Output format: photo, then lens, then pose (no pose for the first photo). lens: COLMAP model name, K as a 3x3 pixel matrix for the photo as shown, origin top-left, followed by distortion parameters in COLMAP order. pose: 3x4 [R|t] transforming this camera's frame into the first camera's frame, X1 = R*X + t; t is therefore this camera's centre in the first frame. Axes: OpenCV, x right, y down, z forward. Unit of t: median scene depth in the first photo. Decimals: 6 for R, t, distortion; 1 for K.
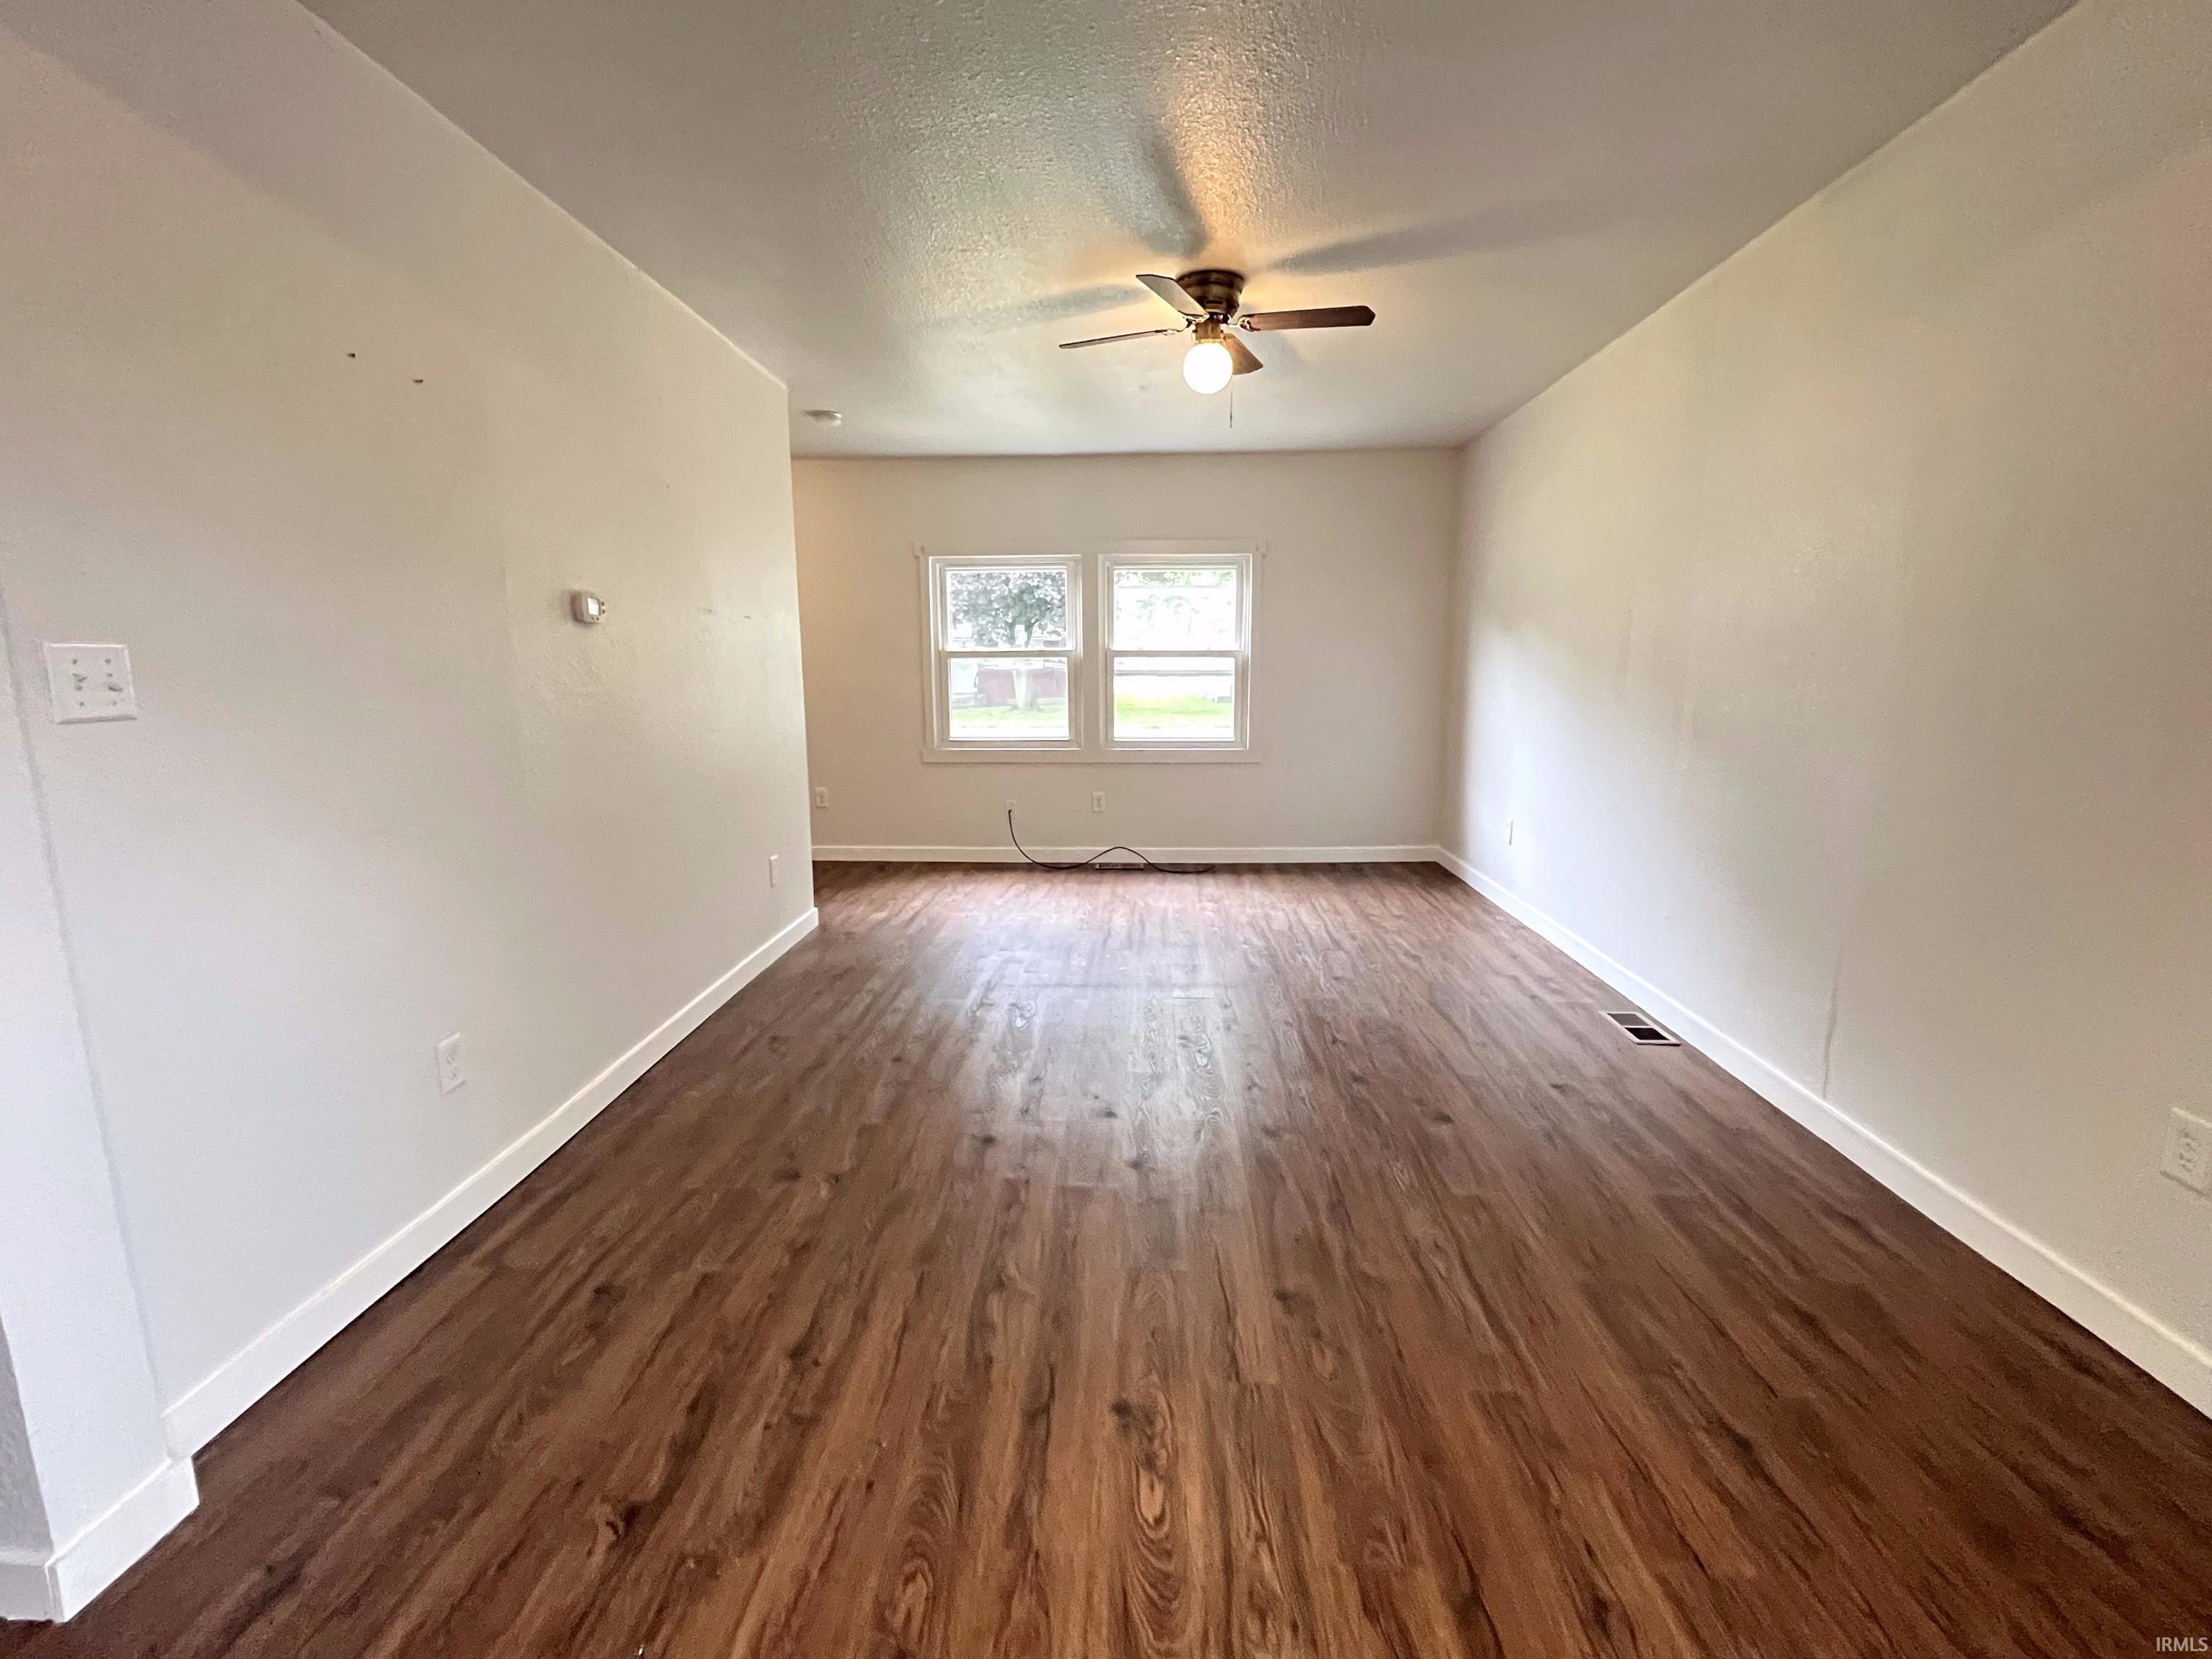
lens RADIAL K [[950.1, 0, 1085.4], [0, 950.1, 840.7], [0, 0, 1]] dist [-0.003978, 0.001096]
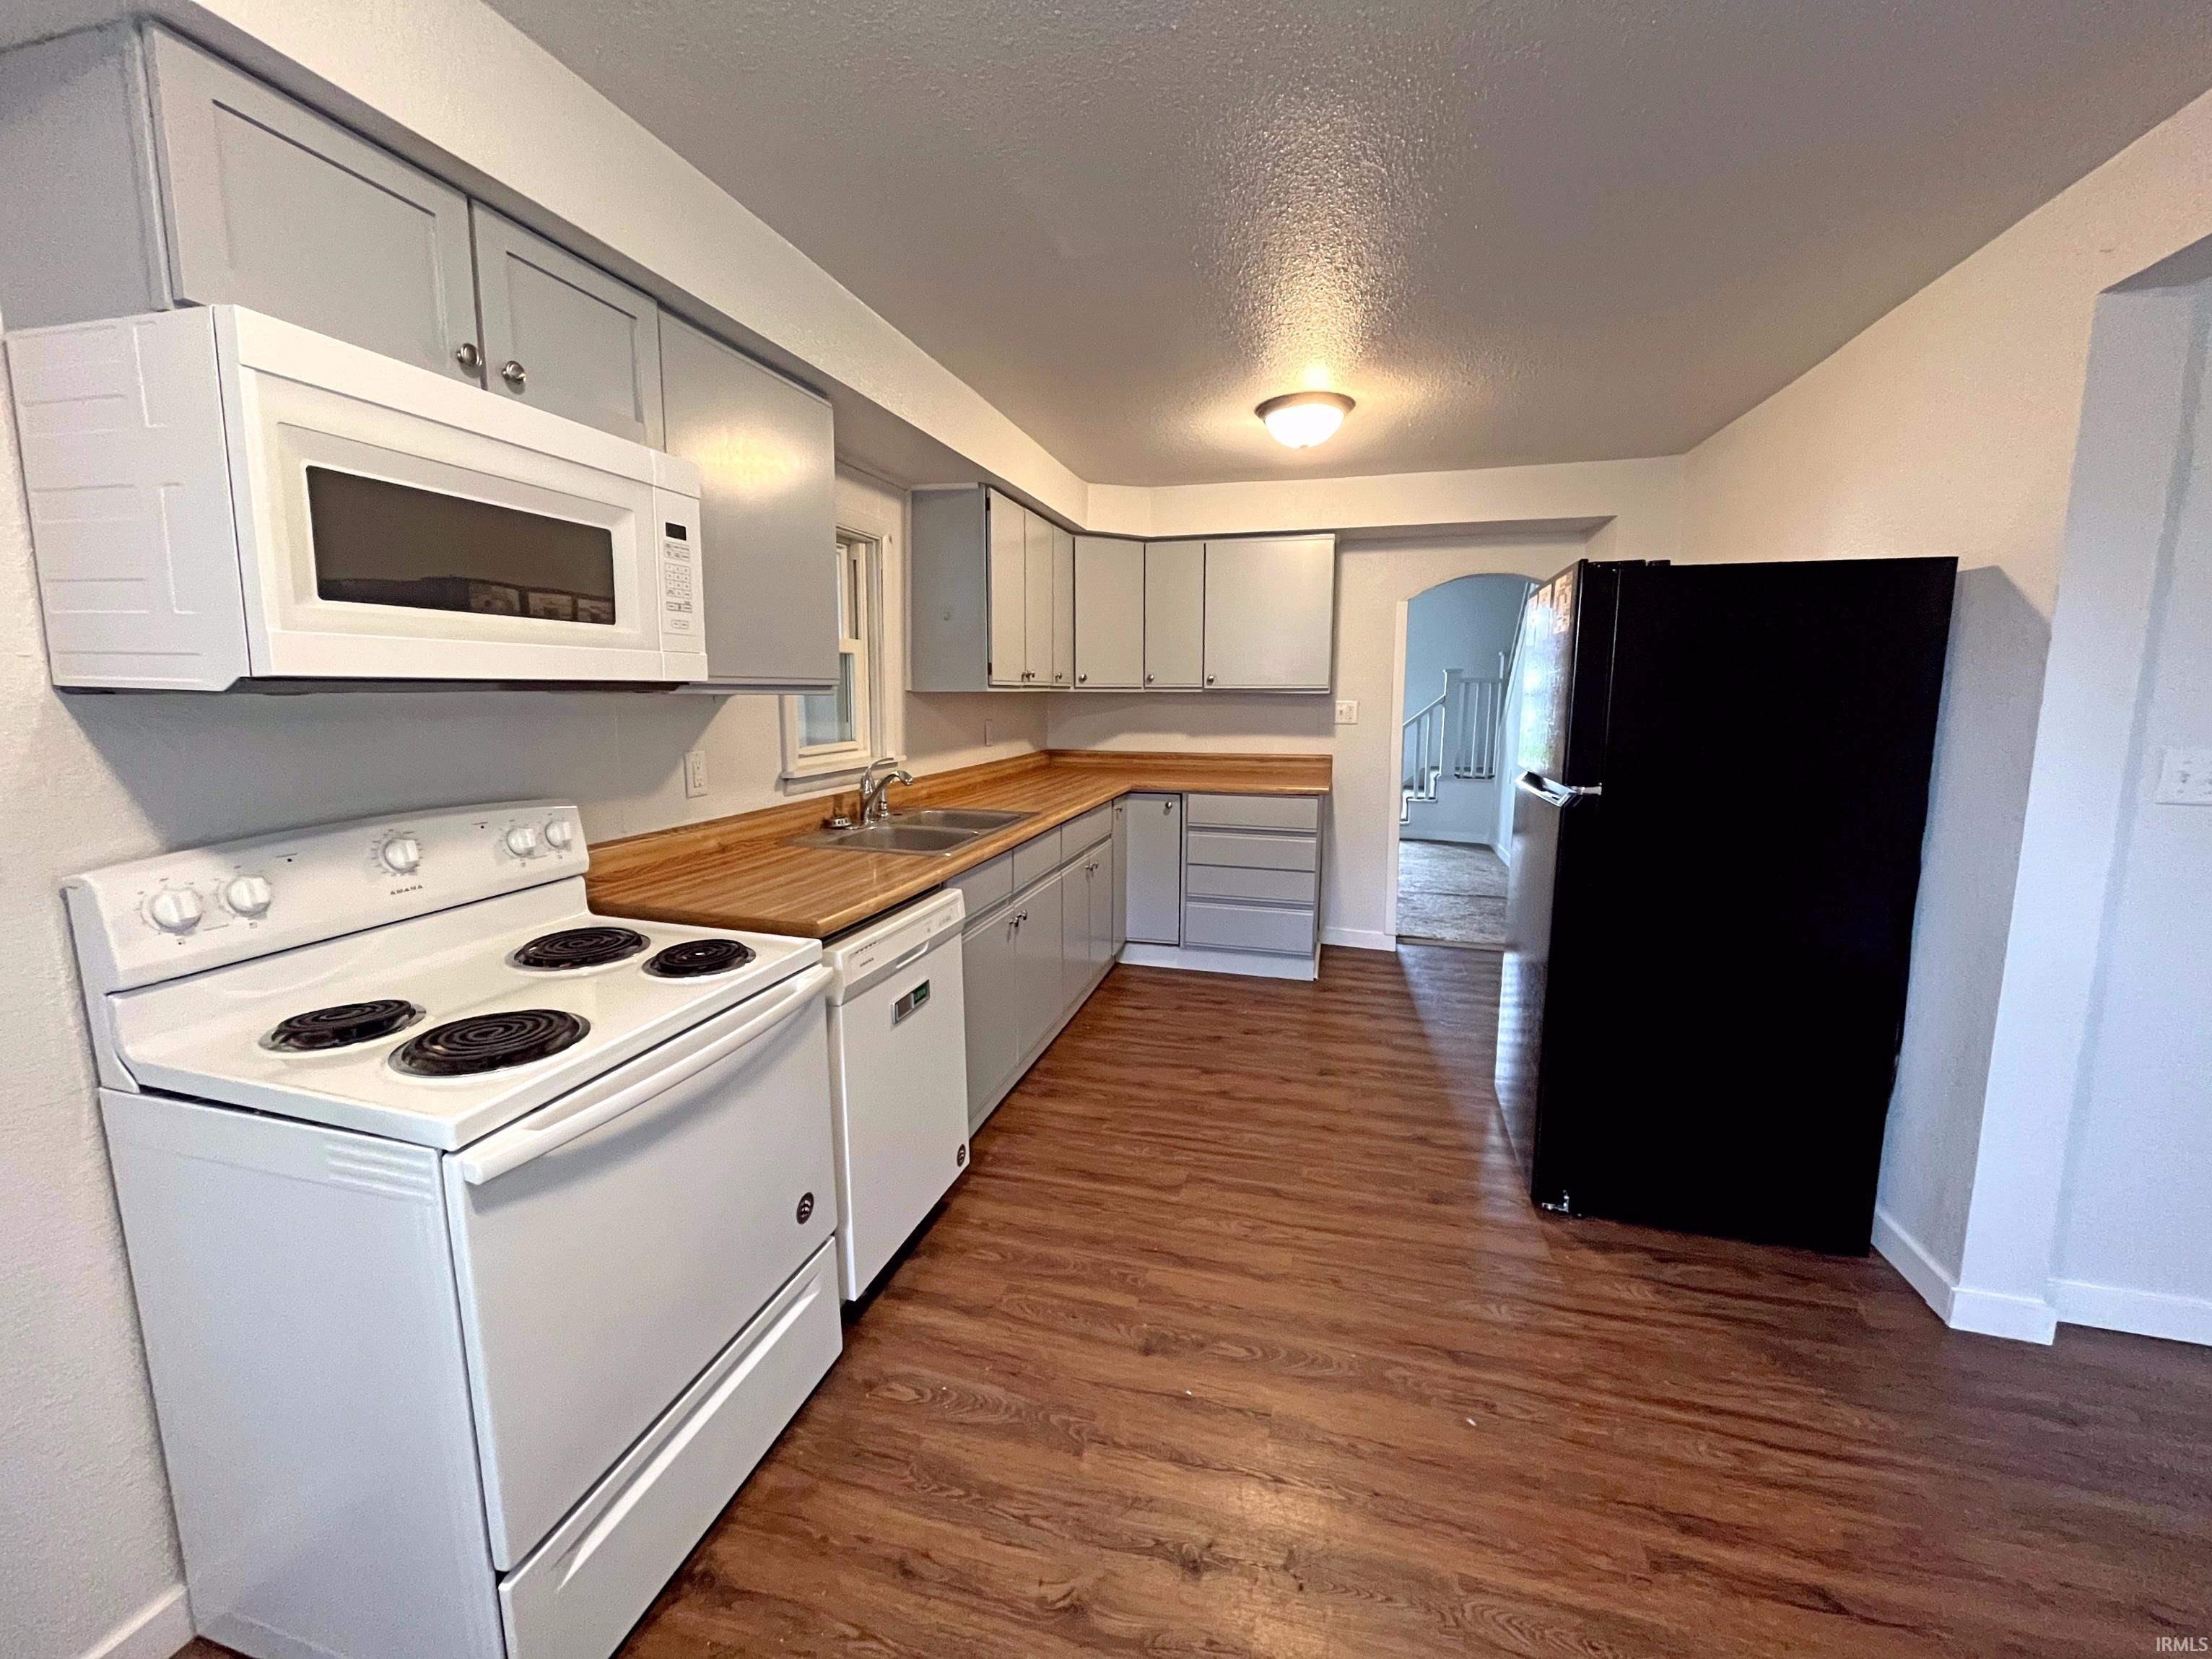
lens RADIAL K [[900.0, 0, 1092.7], [0, 900.0, 820.0], [0, 0, 1]] dist [-0.001394, -0.000305]
pose [[-0.207909, 0.148466, -0.966815, 0.133899], [-0.188449, 0.963817, 0.188531, -0.010259], [0.959823, 0.221393, -0.172408, -0.078321]]
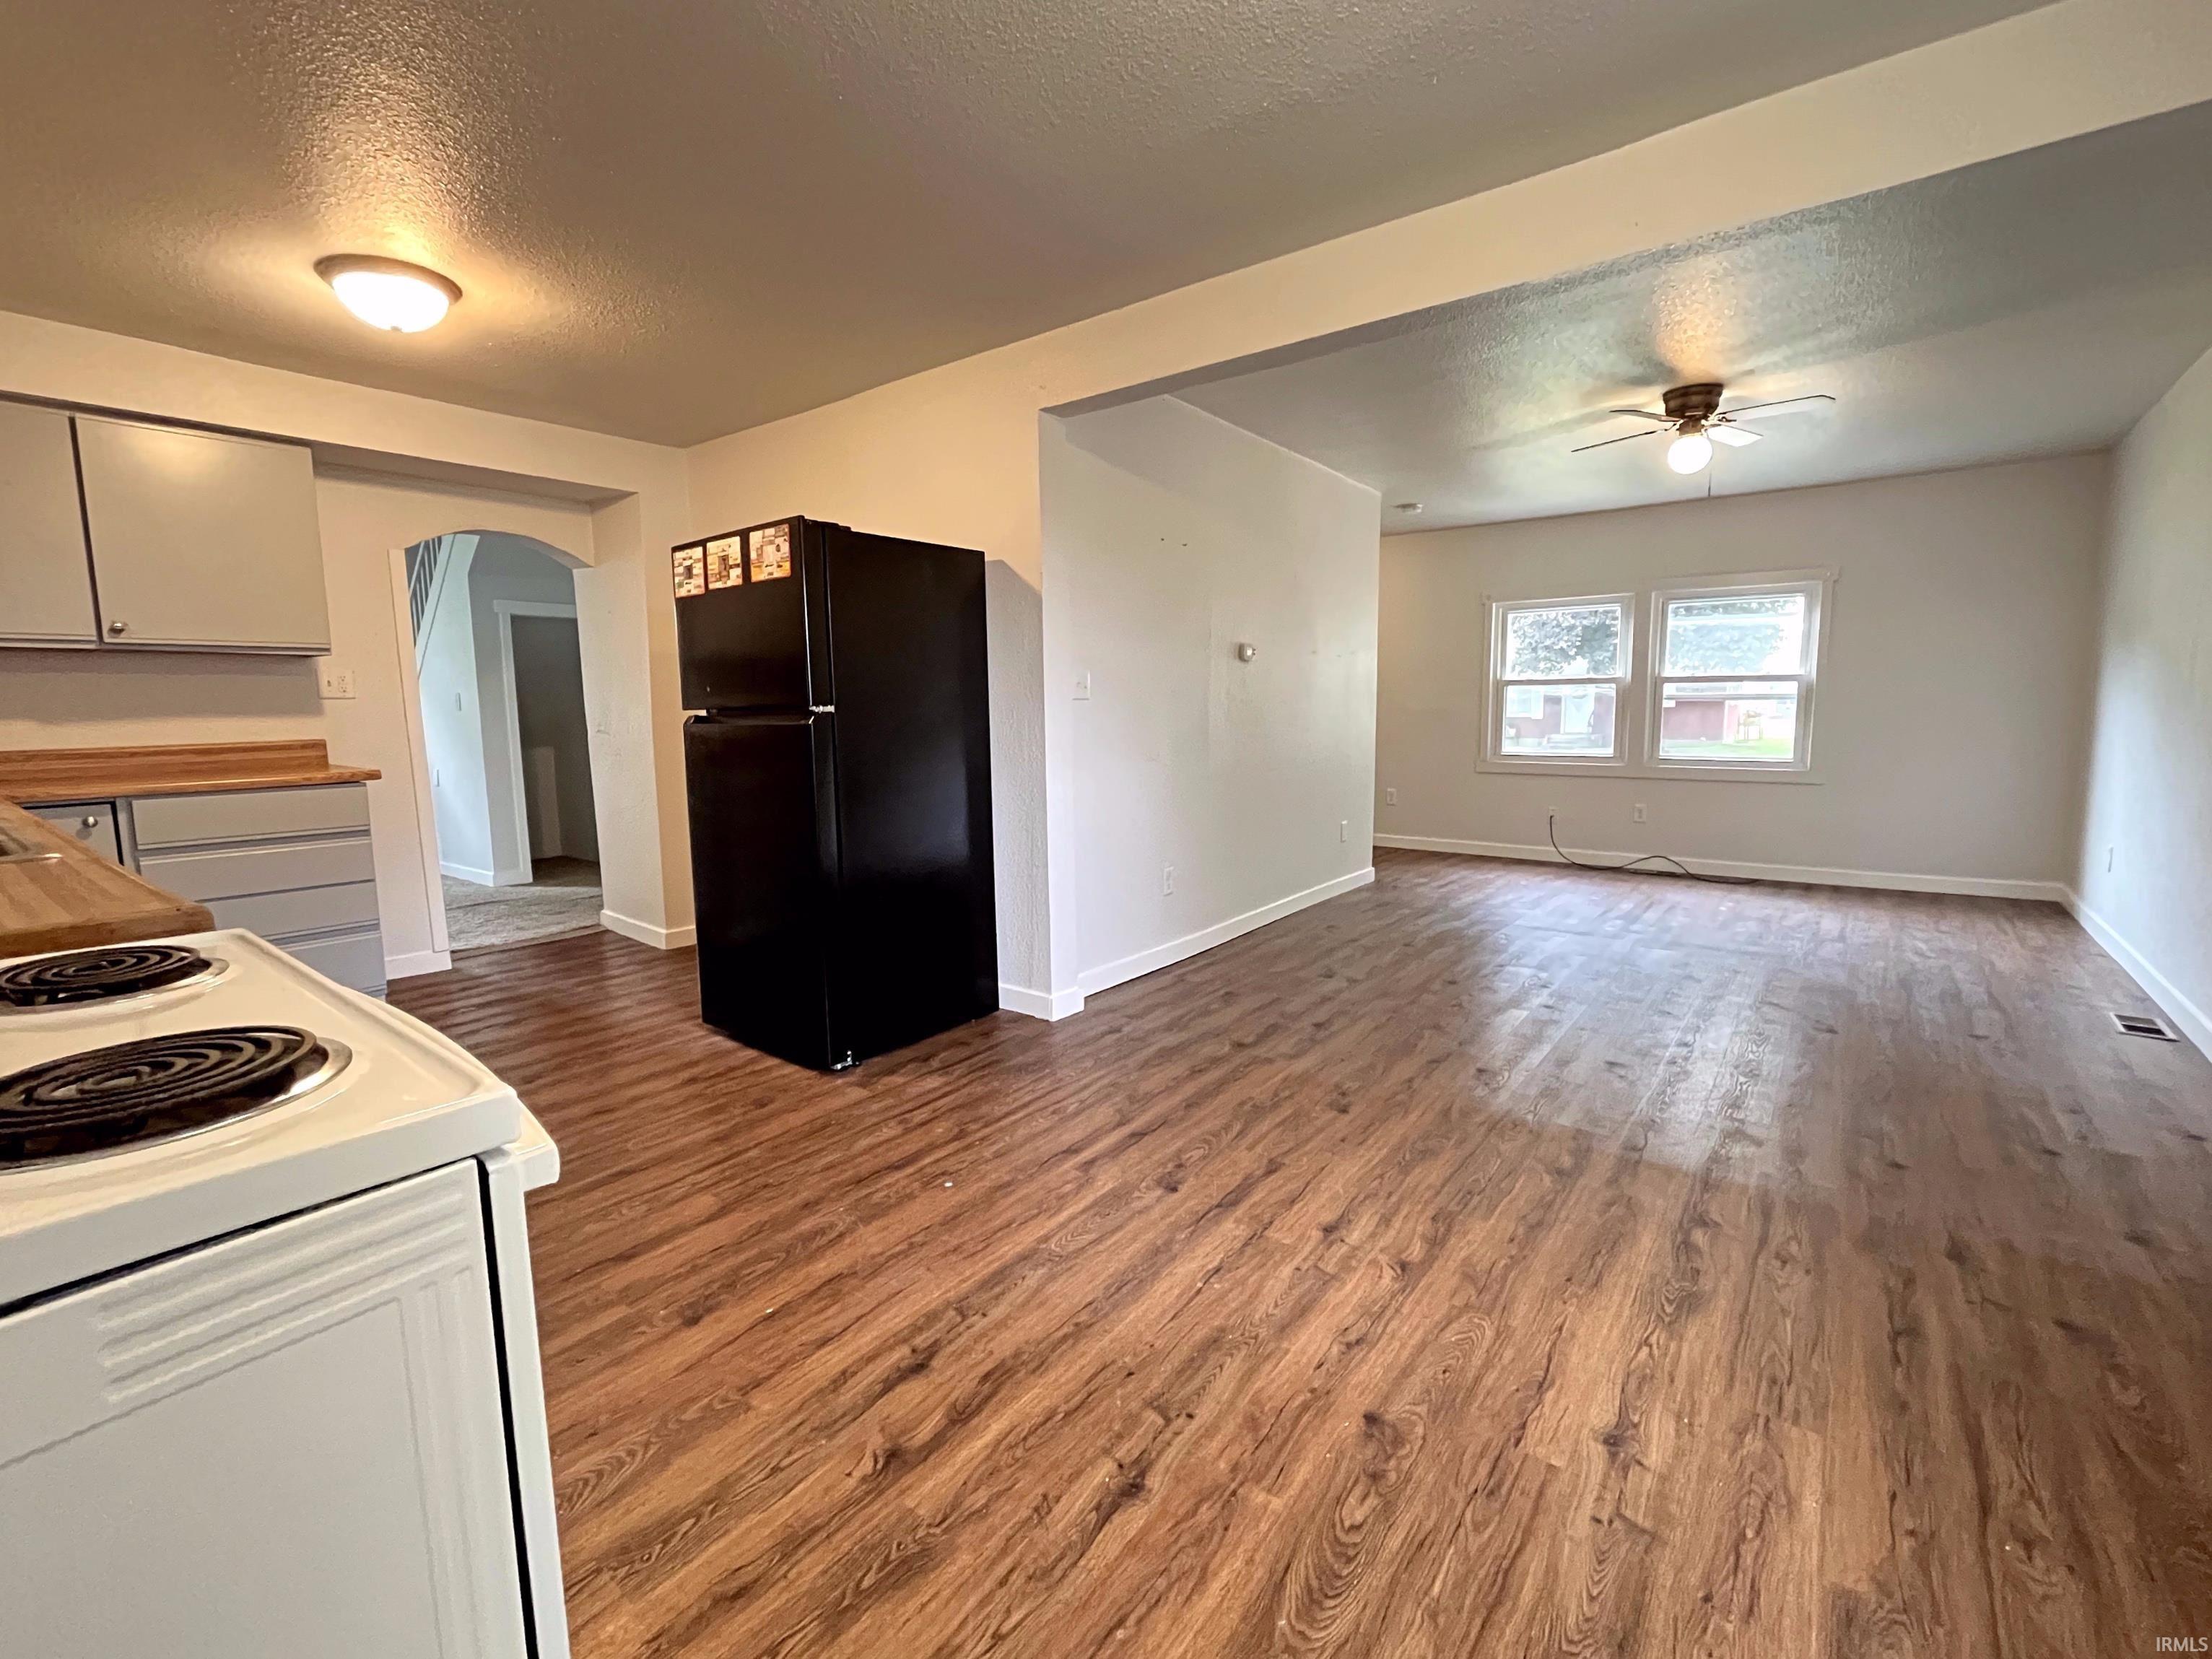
lens RADIAL K [[950.1, 0, 1108.3], [0, 950.1, 820.9], [0, 0, 1]] dist [-0.003978, 0.001096]
pose [[0.833260, 0.064257, -0.549135, 0.113605], [-0.098074, 0.994651, -0.032429, 0.067518], [0.544113, 0.080877, 0.835105, -0.266596]]
